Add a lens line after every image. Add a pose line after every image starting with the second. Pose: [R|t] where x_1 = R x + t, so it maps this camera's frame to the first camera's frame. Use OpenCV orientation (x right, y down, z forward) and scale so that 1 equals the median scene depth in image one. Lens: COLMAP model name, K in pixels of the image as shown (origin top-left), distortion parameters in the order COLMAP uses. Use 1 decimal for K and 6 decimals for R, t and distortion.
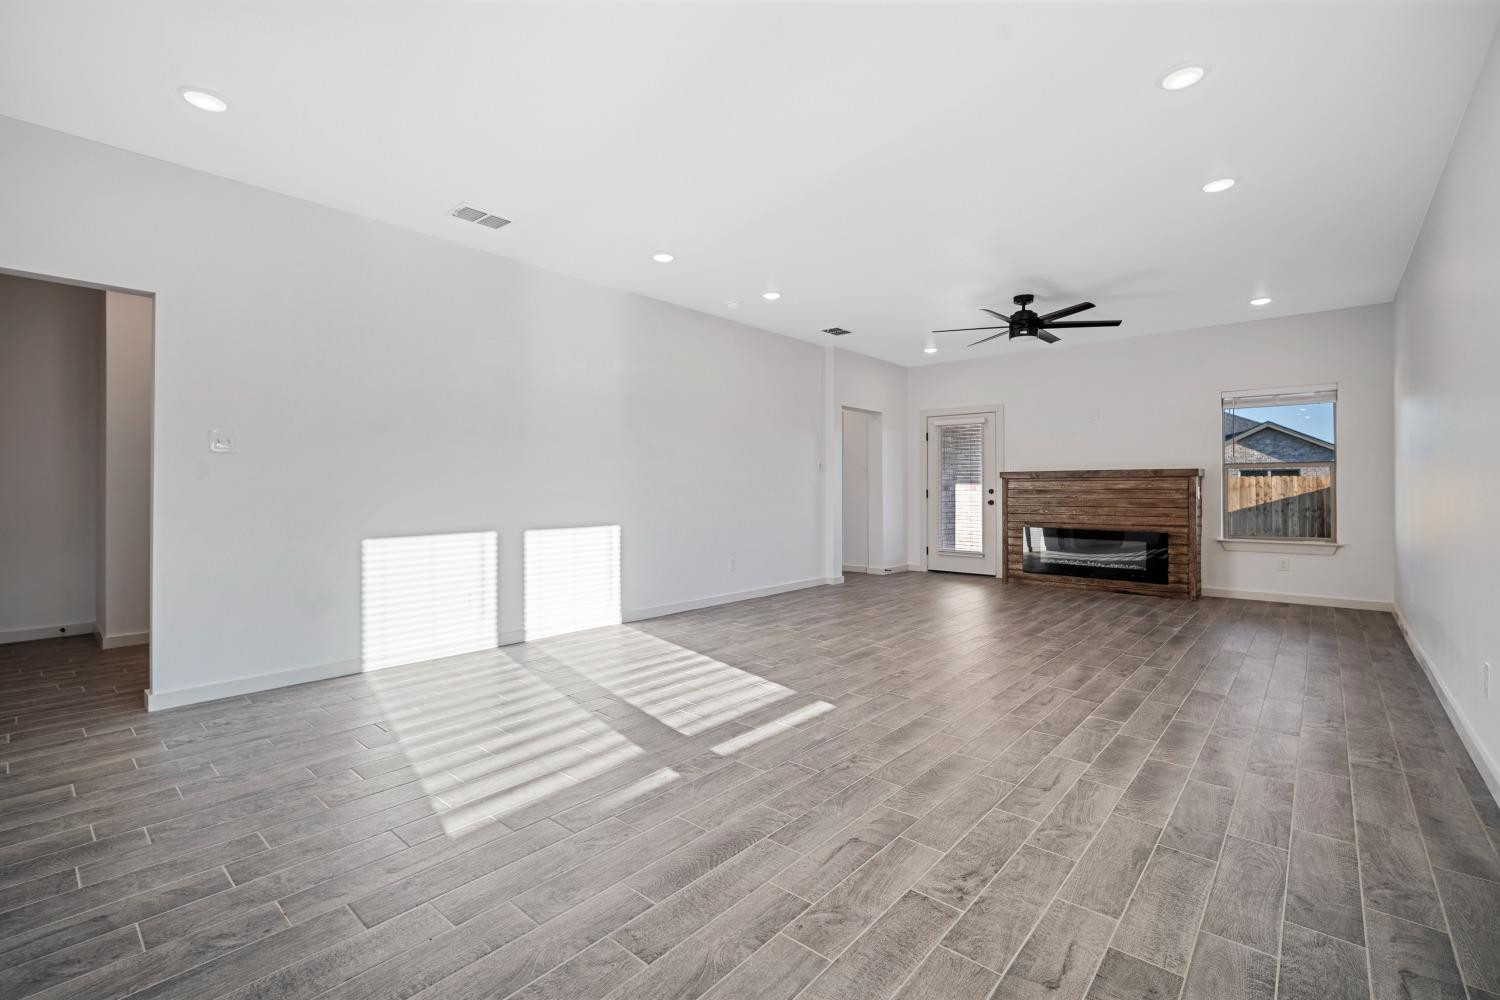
lens RADIAL K [[655.4, 0, 748.6], [0, 655.4, 488.7], [0, 0, 1]] dist [-0.010086, -0.000213]
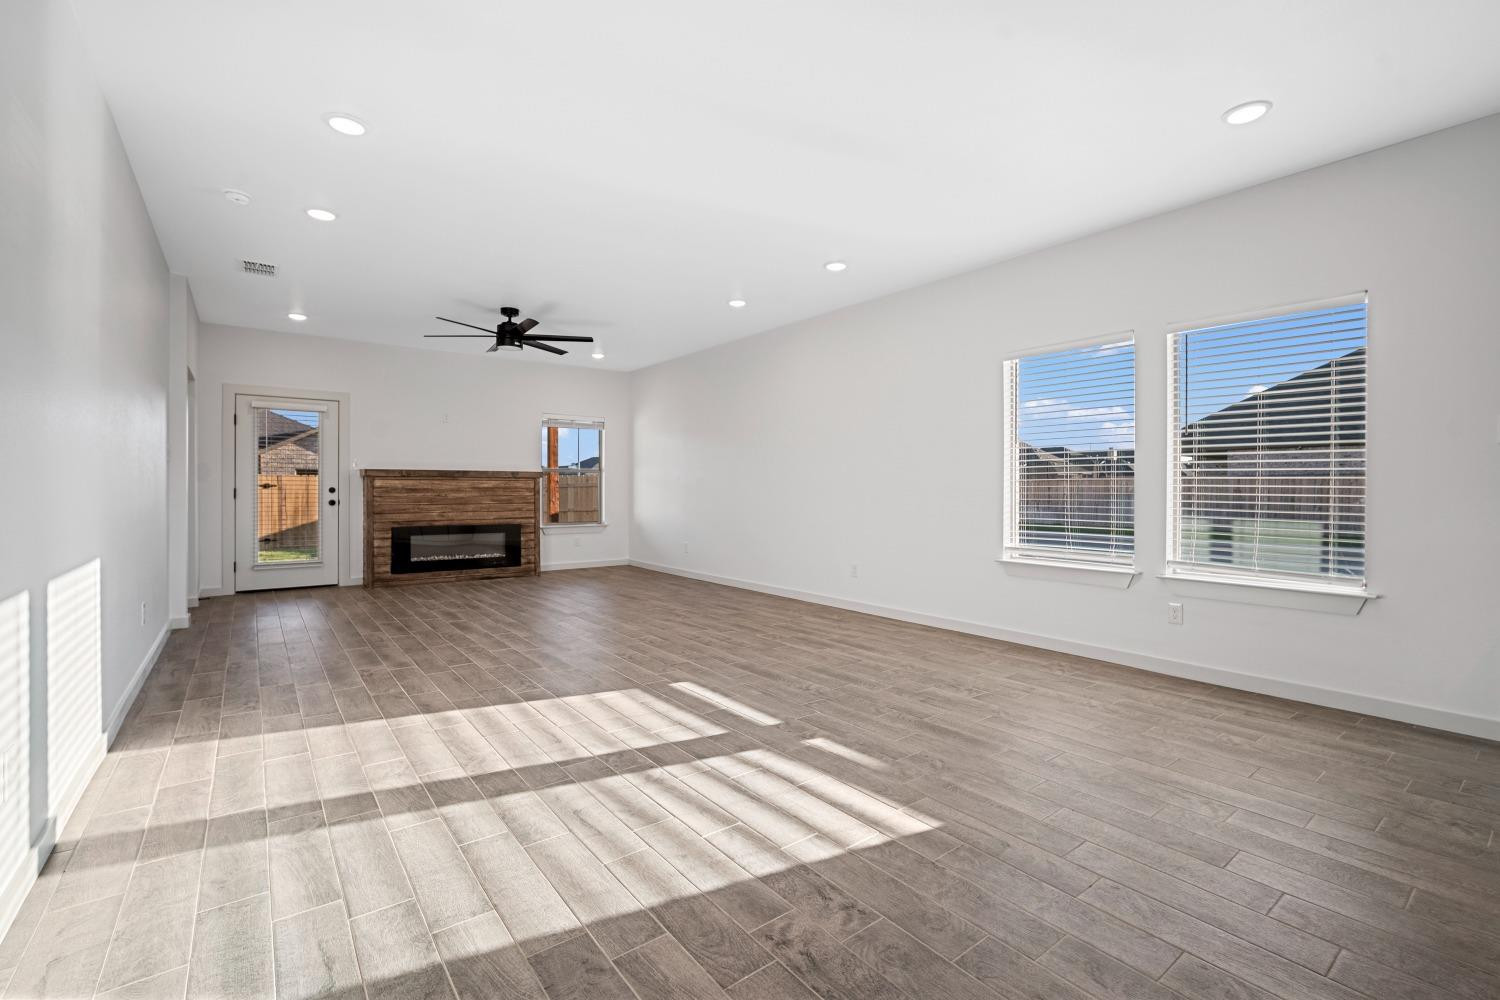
lens RADIAL K [[655.4, 0, 748.6], [0, 655.4, 488.7], [0, 0, 1]] dist [-0.010086, -0.000213]
pose [[0.197726, 0.000917, 0.980257, -0.548166], [-0.002716, 0.999996, -0.000388, 0.001601], [-0.980254, -0.002585, 0.197728, 0.393302]]
